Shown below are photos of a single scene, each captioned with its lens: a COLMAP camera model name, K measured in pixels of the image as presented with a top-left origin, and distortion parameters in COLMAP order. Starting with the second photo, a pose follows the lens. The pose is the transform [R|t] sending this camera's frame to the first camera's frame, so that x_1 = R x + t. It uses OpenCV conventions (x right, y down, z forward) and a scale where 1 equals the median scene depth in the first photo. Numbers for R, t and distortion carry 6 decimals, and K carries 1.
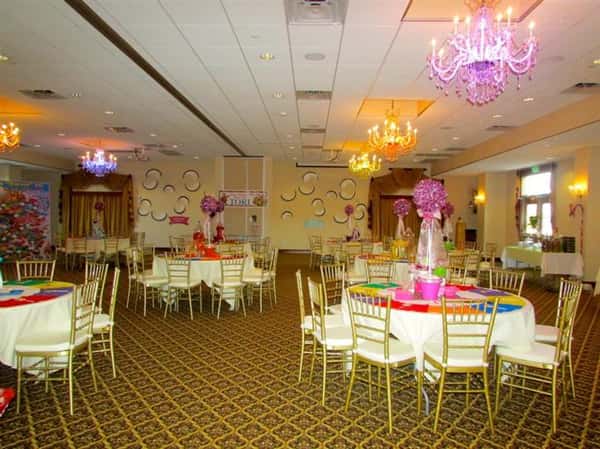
lens RADIAL K [[427.8, 0, 302.1], [0, 427.8, 229.9], [0, 0, 1]] dist [-0.030839, 0.007550]
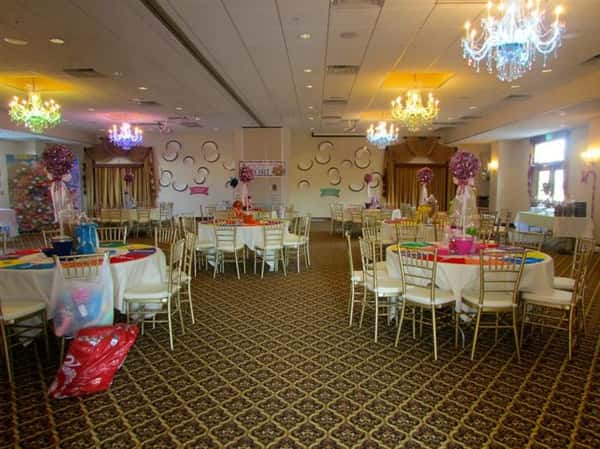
lens RADIAL K [[427.8, 0, 302.1], [0, 427.8, 229.9], [0, 0, 1]] dist [-0.030839, 0.007550]
pose [[0.999850, -0.010827, -0.013547, -0.066903], [0.011764, 0.997396, 0.071151, 0.004041], [0.012742, -0.071300, 0.997374, -0.086851]]
